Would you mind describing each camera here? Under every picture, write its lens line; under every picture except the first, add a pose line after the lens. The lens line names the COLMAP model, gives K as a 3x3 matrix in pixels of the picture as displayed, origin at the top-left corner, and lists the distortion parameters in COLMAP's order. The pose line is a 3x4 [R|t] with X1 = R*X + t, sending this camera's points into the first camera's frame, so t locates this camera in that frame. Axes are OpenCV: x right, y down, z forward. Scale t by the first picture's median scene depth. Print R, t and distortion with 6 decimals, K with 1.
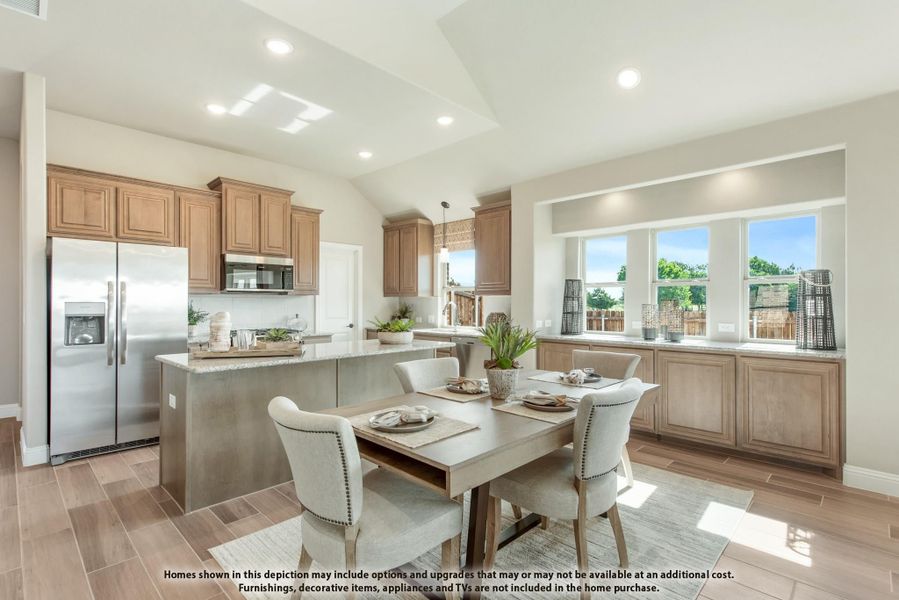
lens RADIAL K [[405.3, 0, 447.2], [0, 405.3, 306.3], [0, 0, 1]] dist [0.000811, -0.000712]
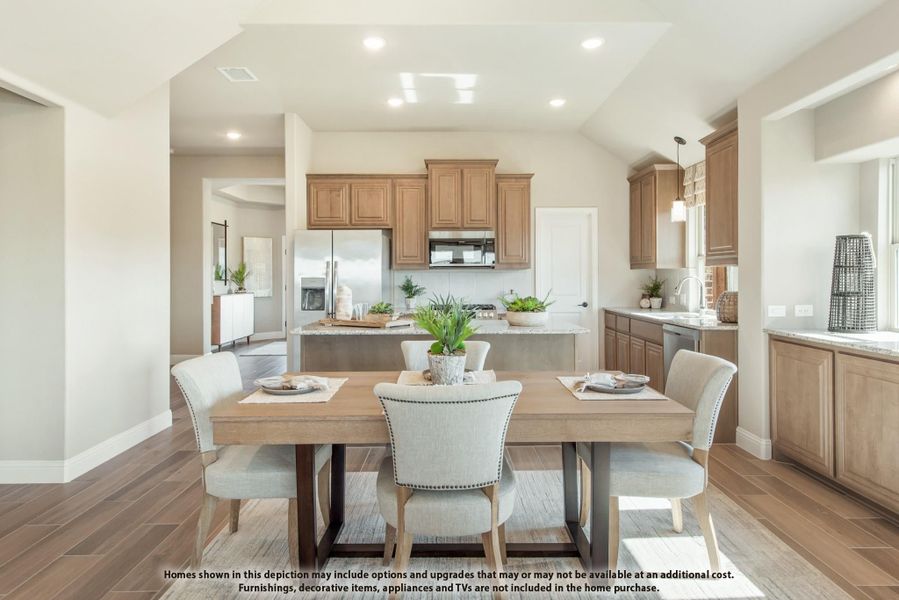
lens RADIAL K [[499.0, 0, 457.9], [0, 499.0, 274.4], [0, 0, 1]] dist [0.021292, -0.006049]
pose [[0.729142, -0.006313, -0.684333, 0.379781], [-0.002195, 0.999931, -0.011563, -0.002242], [0.684359, 0.009933, 0.729078, 0.101526]]
